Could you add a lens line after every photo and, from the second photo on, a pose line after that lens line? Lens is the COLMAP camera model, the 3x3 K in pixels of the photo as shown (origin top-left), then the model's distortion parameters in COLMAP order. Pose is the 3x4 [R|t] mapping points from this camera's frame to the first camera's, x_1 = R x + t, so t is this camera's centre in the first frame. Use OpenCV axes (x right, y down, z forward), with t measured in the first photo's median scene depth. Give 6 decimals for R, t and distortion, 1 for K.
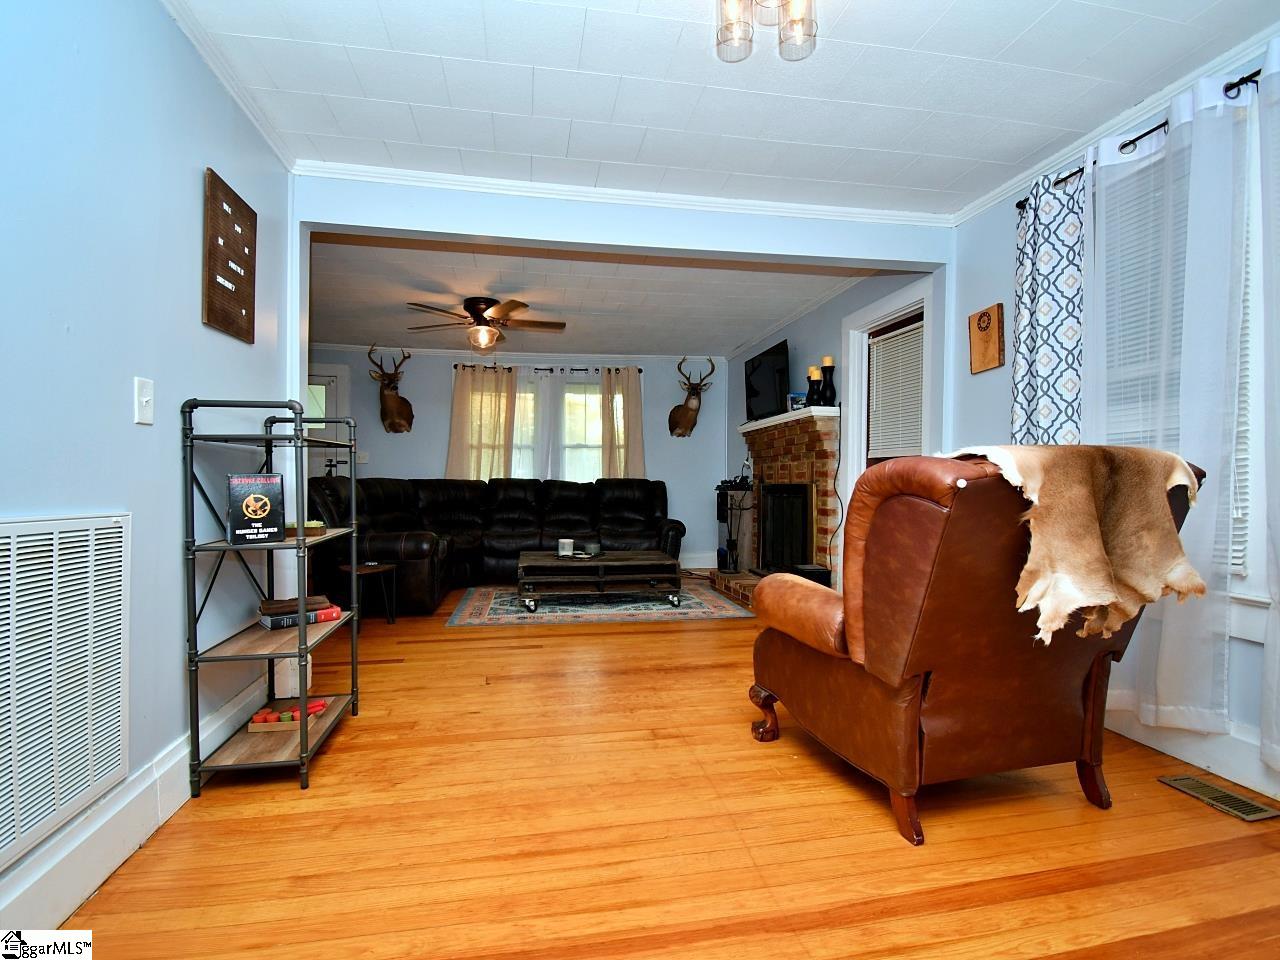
lens RADIAL K [[635.3, 0, 642.1], [0, 635.3, 482.1], [0, 0, 1]] dist [0.026889, -0.031080]
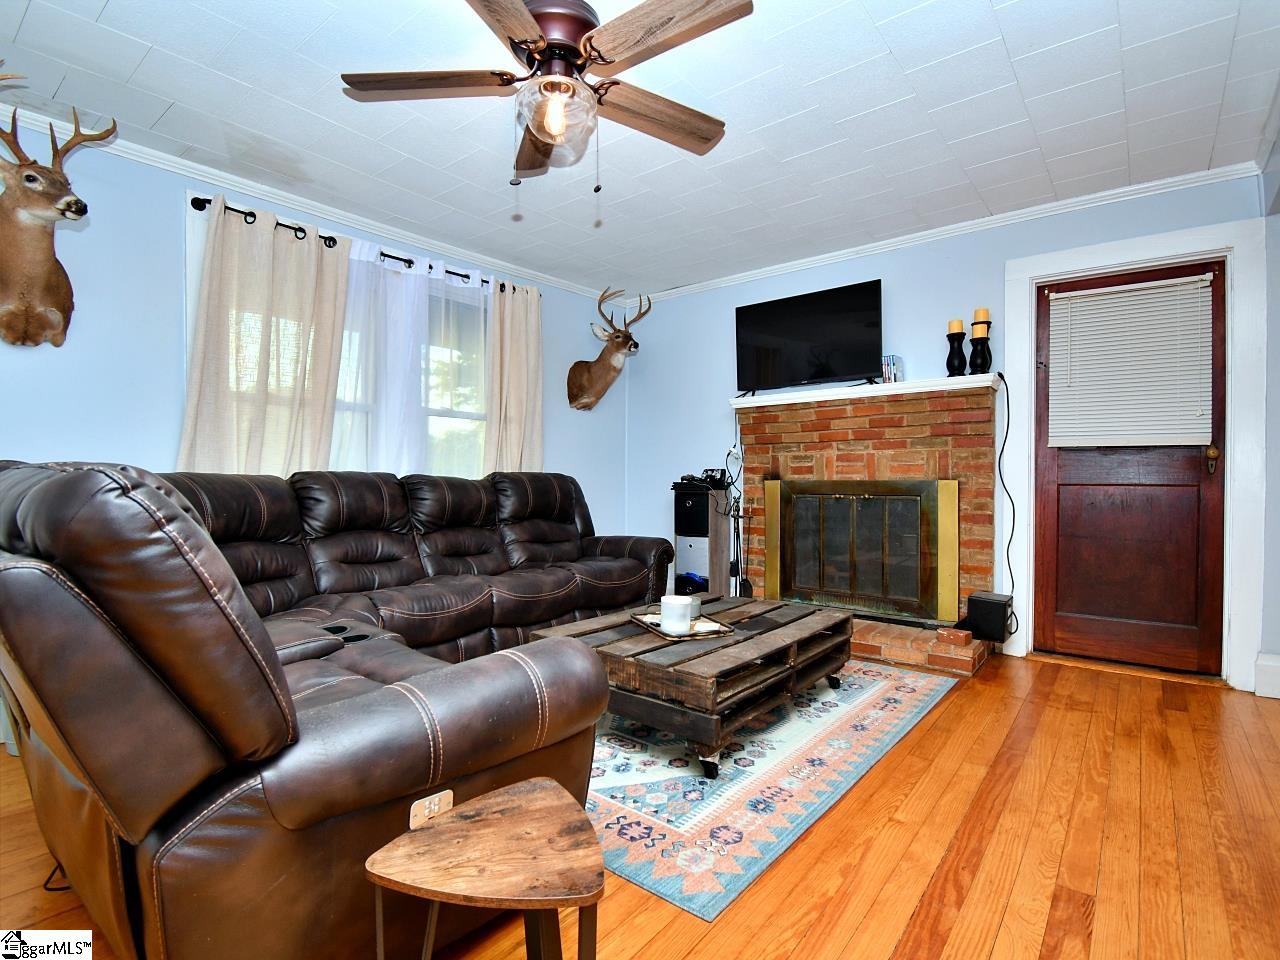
lens RADIAL K [[635.3, 0, 642.1], [0, 635.3, 482.1], [0, 0, 1]] dist [0.026889, -0.031080]
pose [[0.754408, -0.009681, 0.656335, -0.363656], [0.000857, 0.999905, 0.013765, -0.005094], [-0.656406, -0.009822, 0.754344, 0.514254]]
